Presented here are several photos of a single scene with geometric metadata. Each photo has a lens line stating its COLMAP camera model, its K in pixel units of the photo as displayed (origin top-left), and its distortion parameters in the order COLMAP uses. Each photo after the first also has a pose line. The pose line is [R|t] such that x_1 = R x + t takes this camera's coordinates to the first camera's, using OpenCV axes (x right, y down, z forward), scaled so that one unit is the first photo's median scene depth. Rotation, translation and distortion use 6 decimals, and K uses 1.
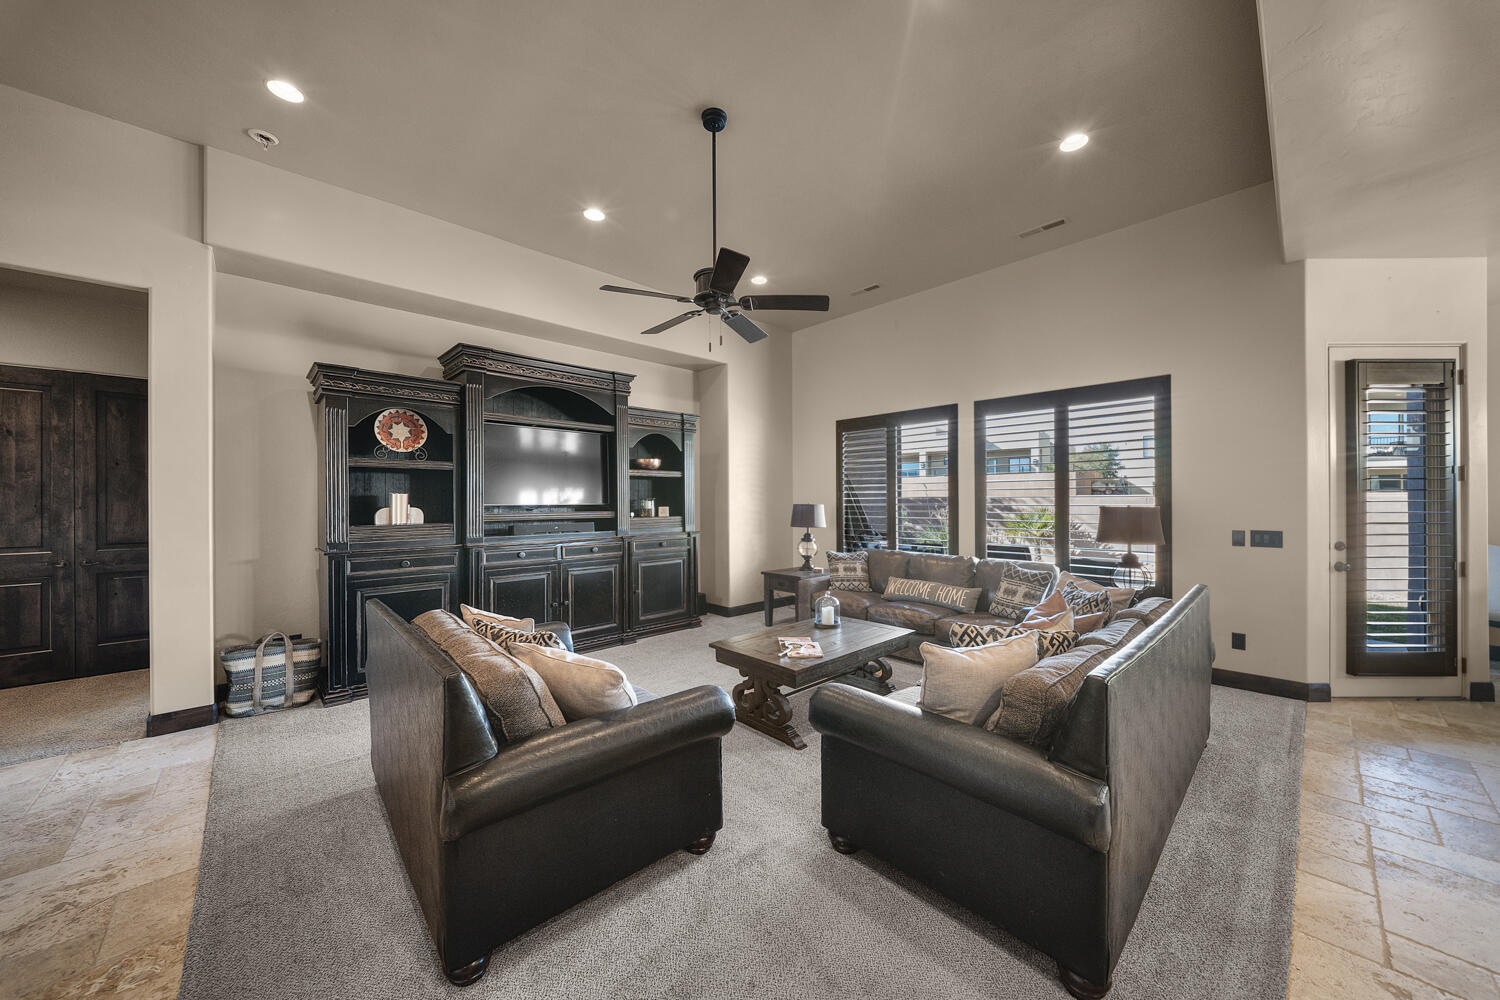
lens RADIAL K [[524.3, 0, 741.3], [0, 524.3, 496.1], [0, 0, 1]] dist [0.003889, -0.004052]
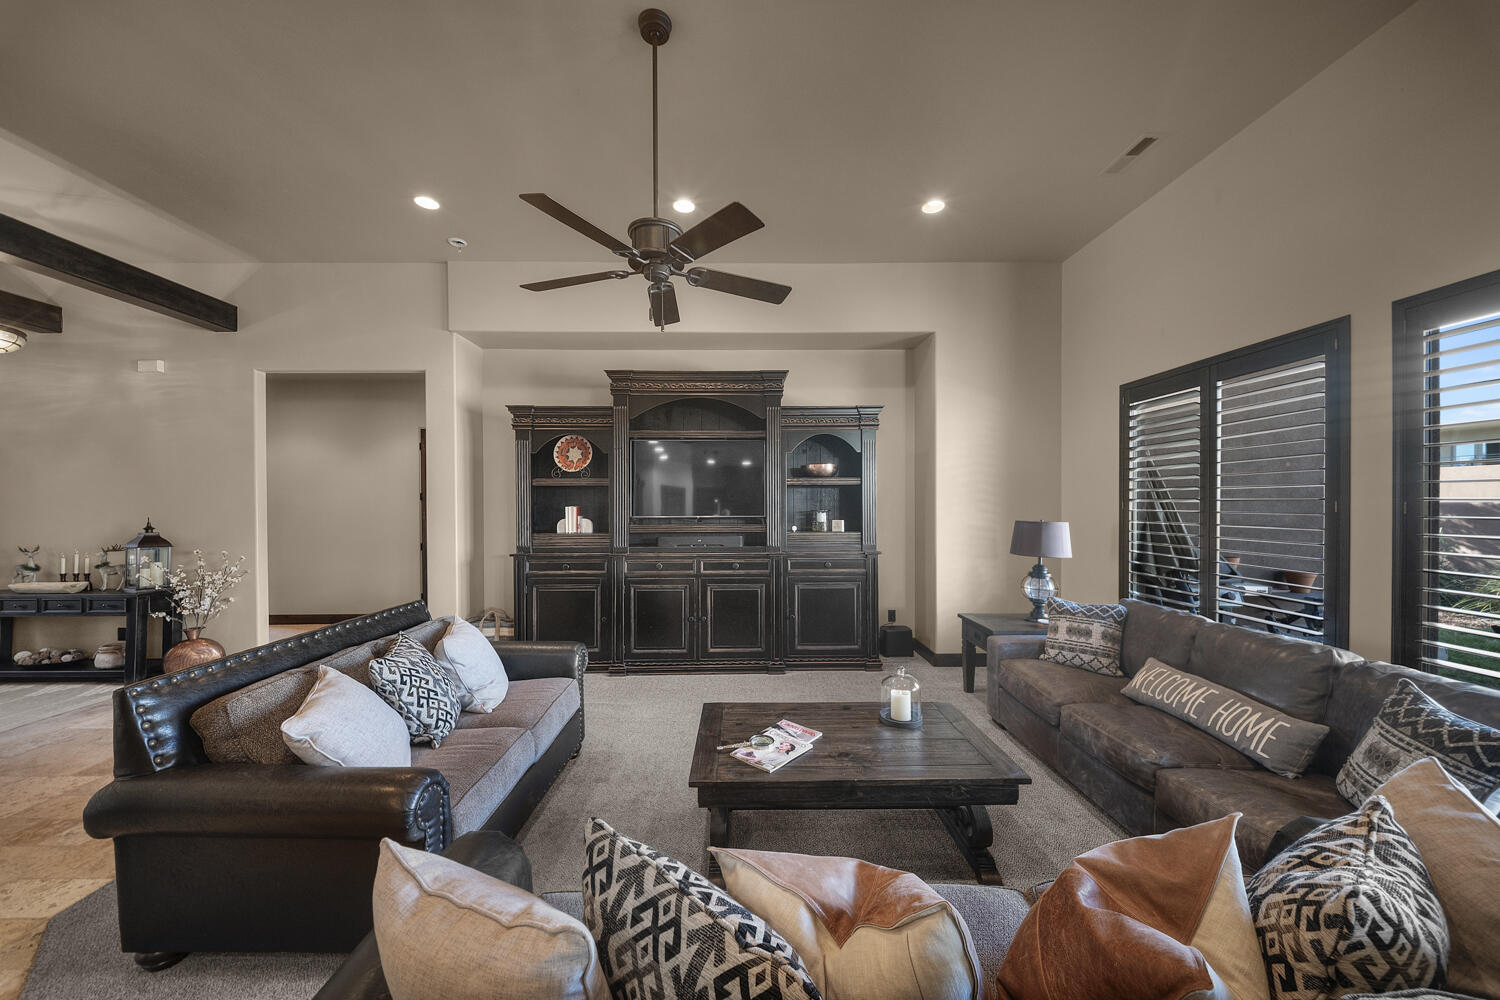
lens RADIAL K [[524.3, 0, 750.6], [0, 524.3, 507.6], [0, 0, 1]] dist [0.003889, -0.004052]
pose [[0.743551, 0.008752, -0.668622, 0.338578], [0.005849, 0.999791, 0.019592, -0.018853], [0.668654, -0.018478, 0.743344, 0.305640]]
